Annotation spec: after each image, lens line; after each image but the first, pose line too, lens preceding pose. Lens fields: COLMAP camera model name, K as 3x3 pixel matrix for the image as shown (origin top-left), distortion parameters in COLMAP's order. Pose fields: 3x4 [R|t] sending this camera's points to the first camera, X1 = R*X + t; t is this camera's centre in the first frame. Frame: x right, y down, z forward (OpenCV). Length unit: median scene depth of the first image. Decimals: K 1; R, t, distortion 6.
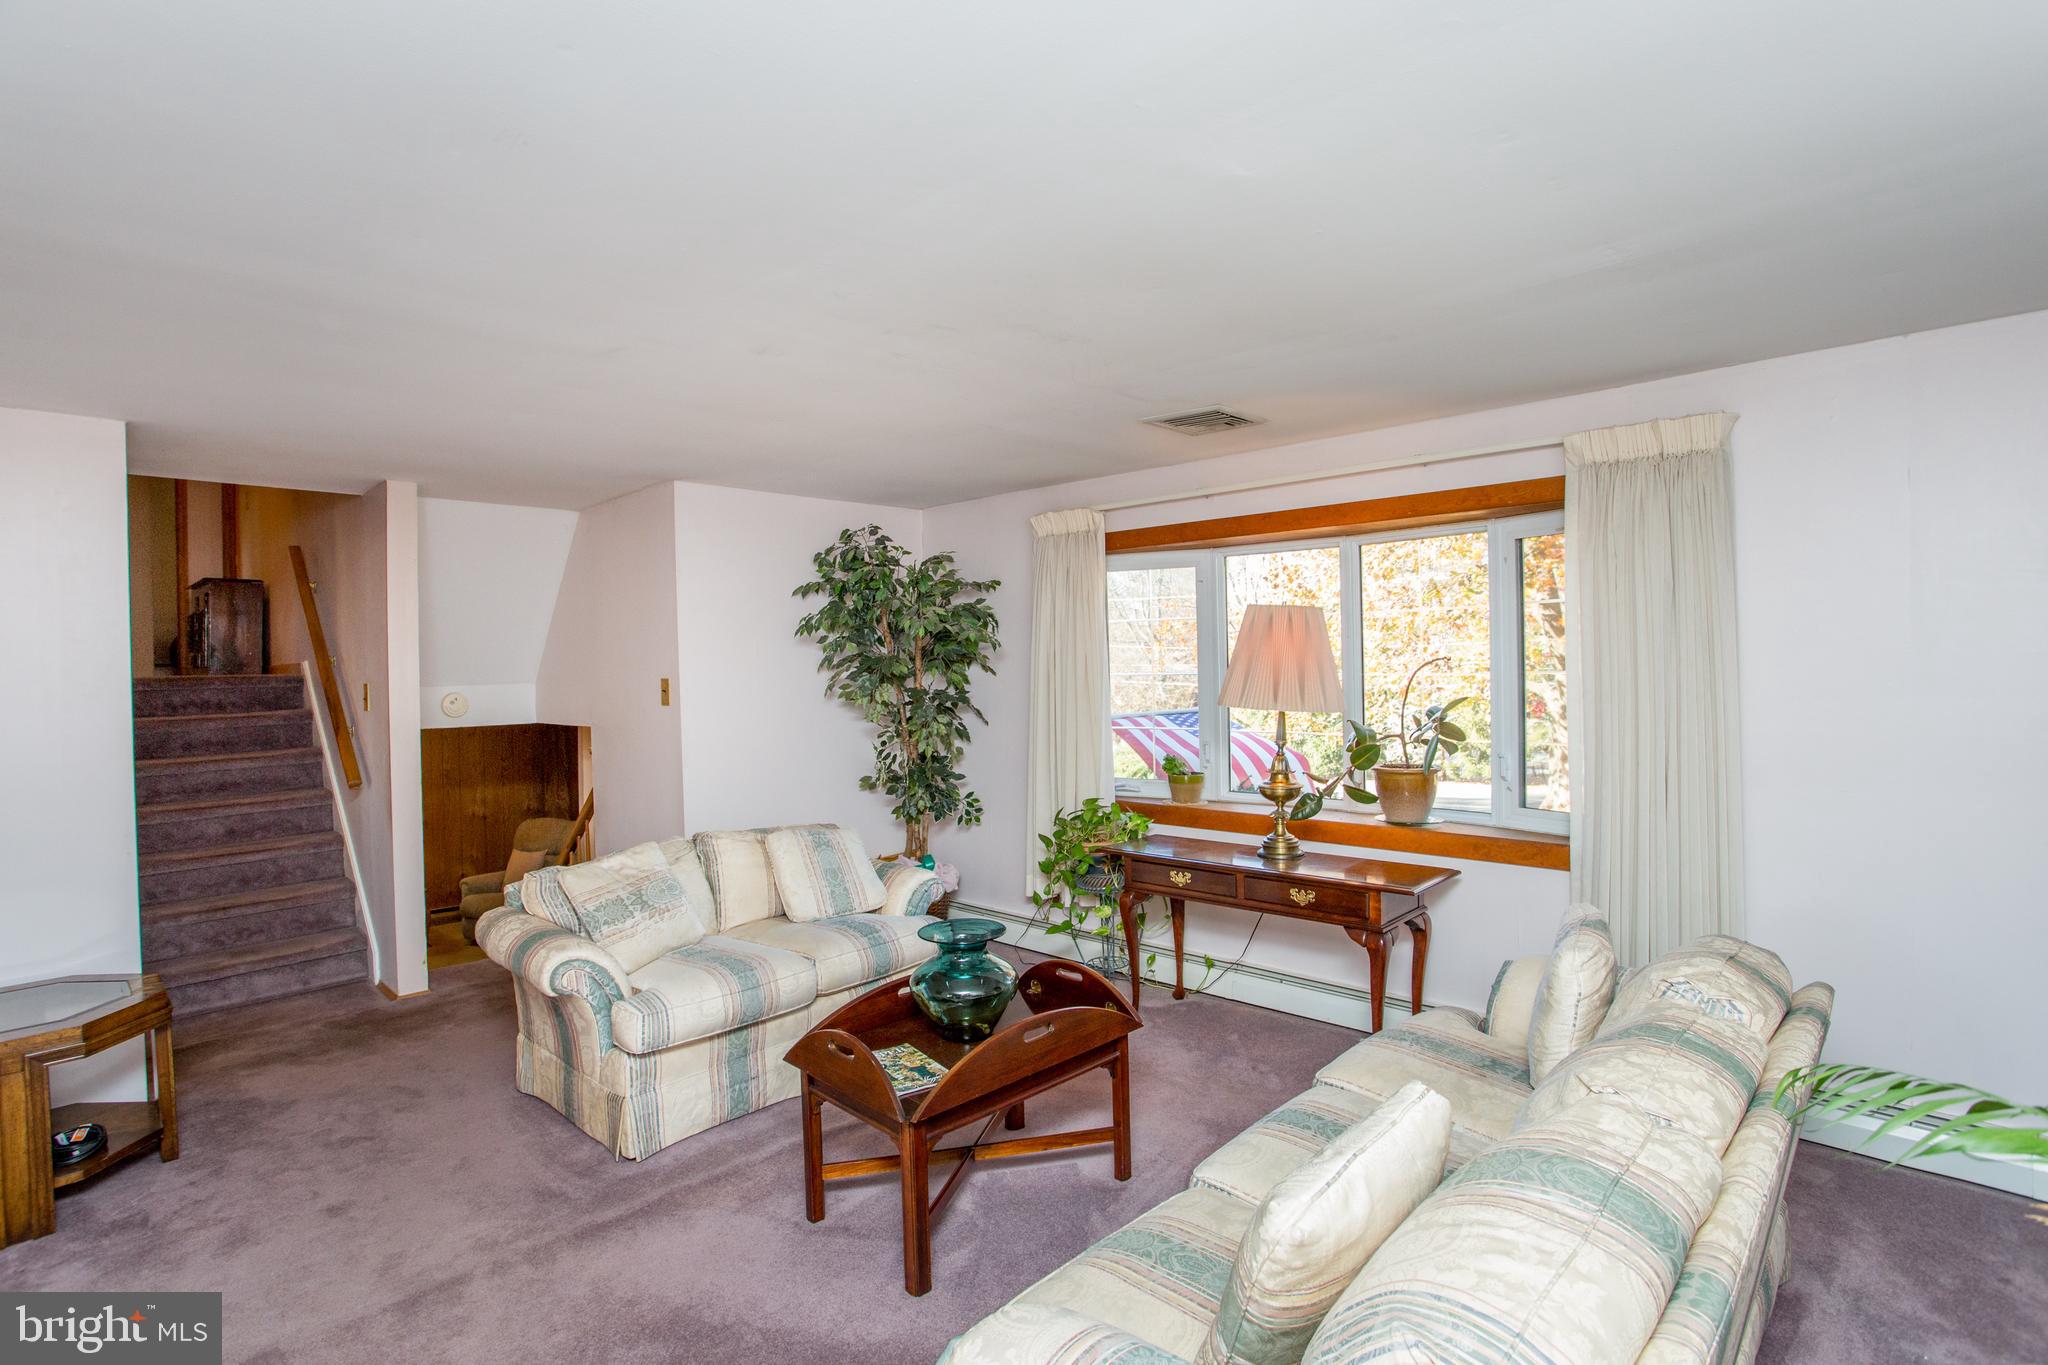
lens RADIAL K [[1016.2, 0, 1016.2], [0, 1016.2, 669.0], [0, 0, 1]] dist [-0.077172, 0.037119]
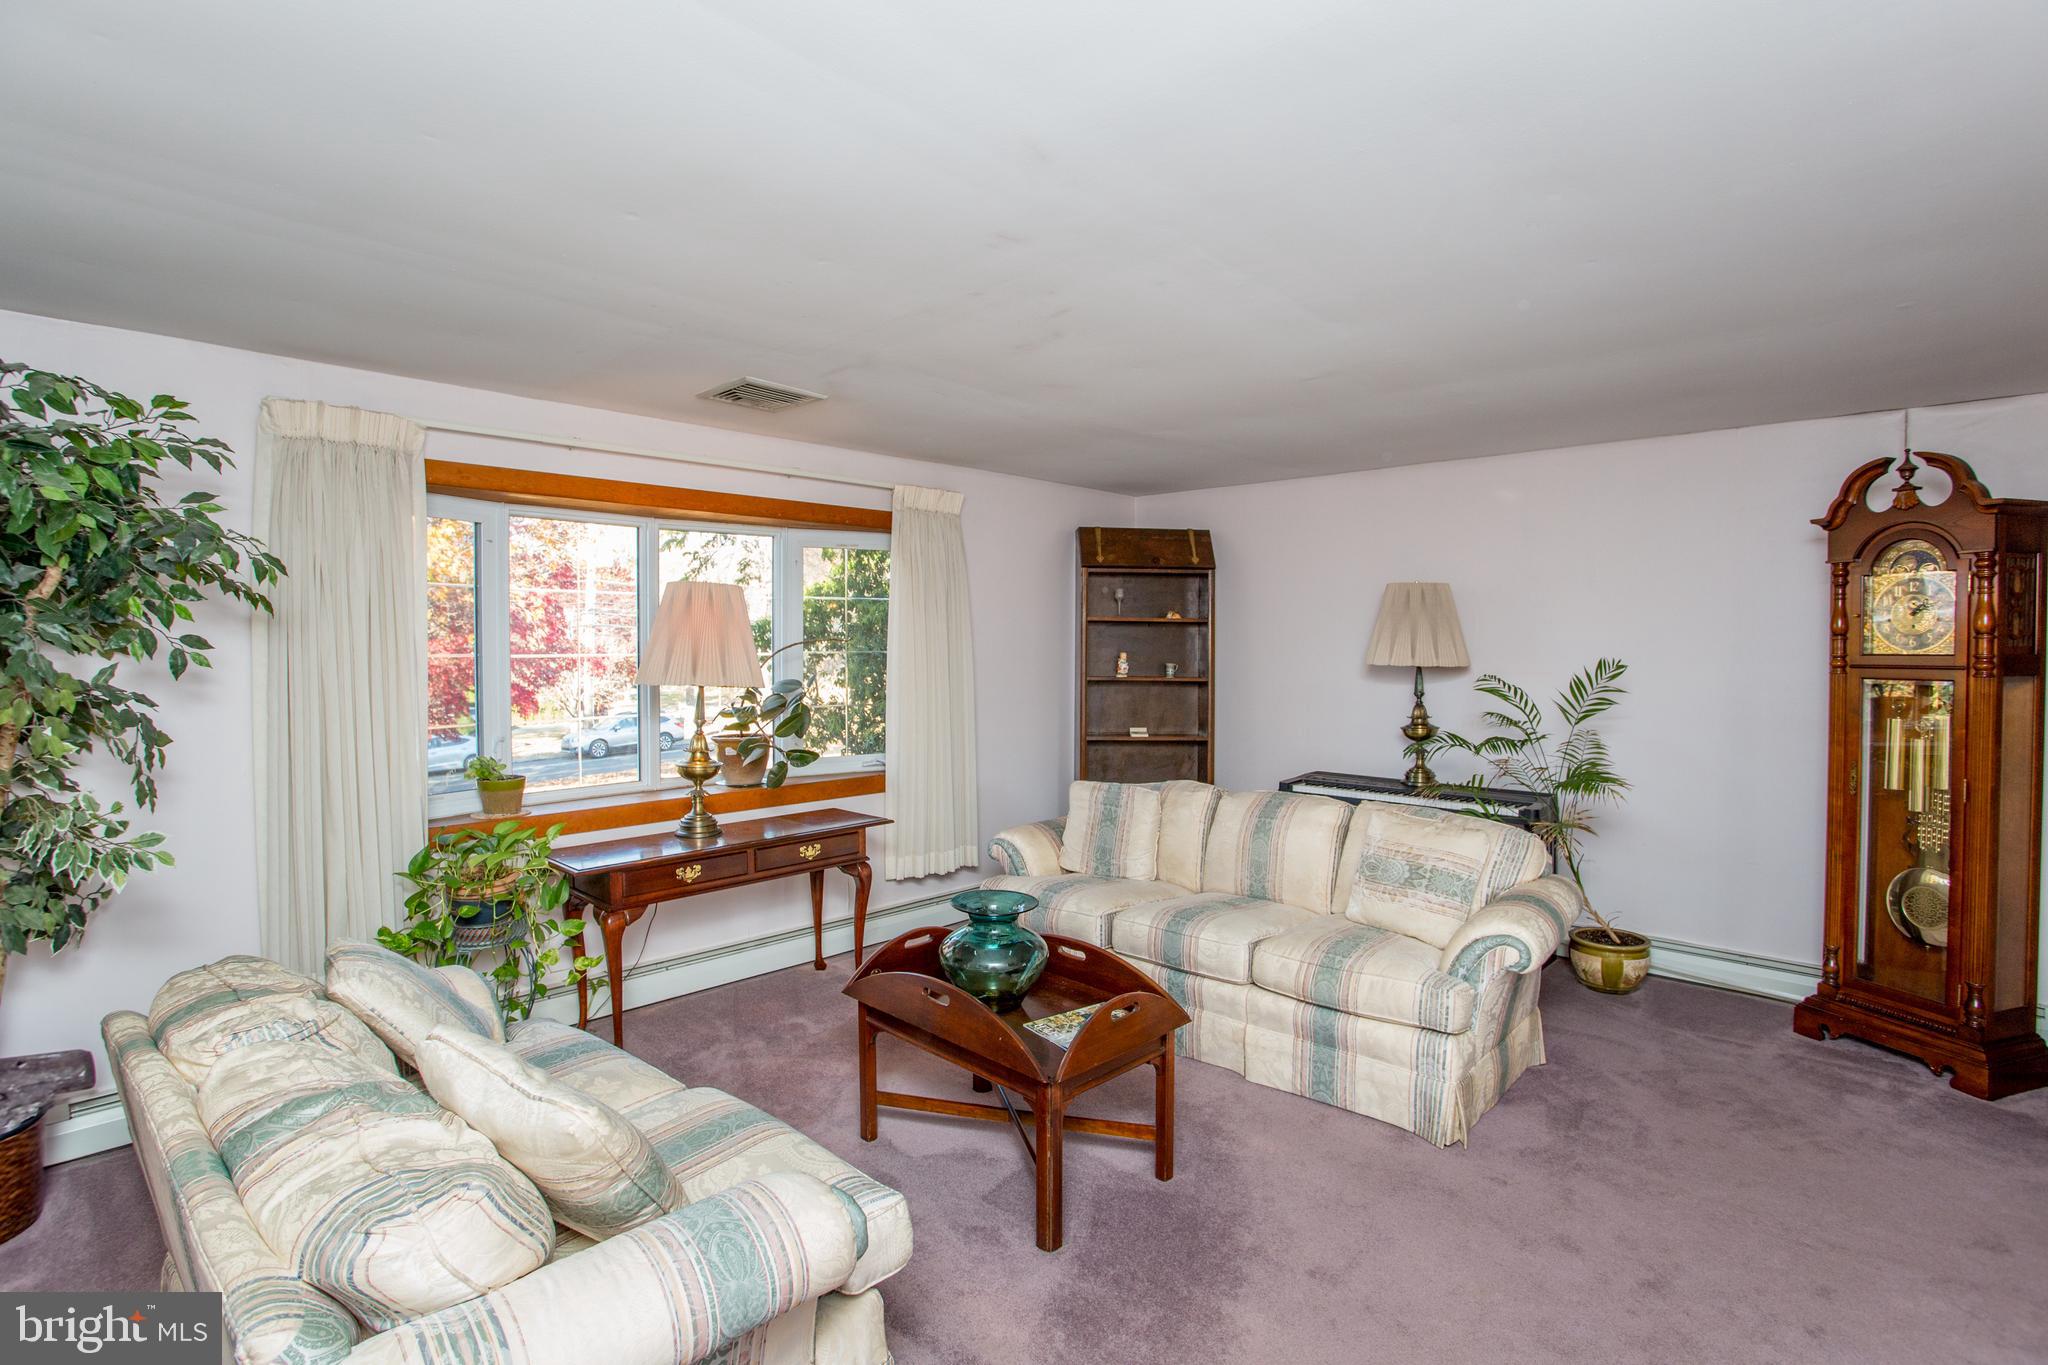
lens RADIAL K [[1016.2, 0, 1016.2], [0, 1016.2, 669.0], [0, 0, 1]] dist [-0.077172, 0.037119]
pose [[-0.004907, -0.009702, 0.999941, -0.669747], [0.005749, 0.999936, 0.009730, 0.012141], [-0.999971, 0.005796, -0.004851, 0.625673]]
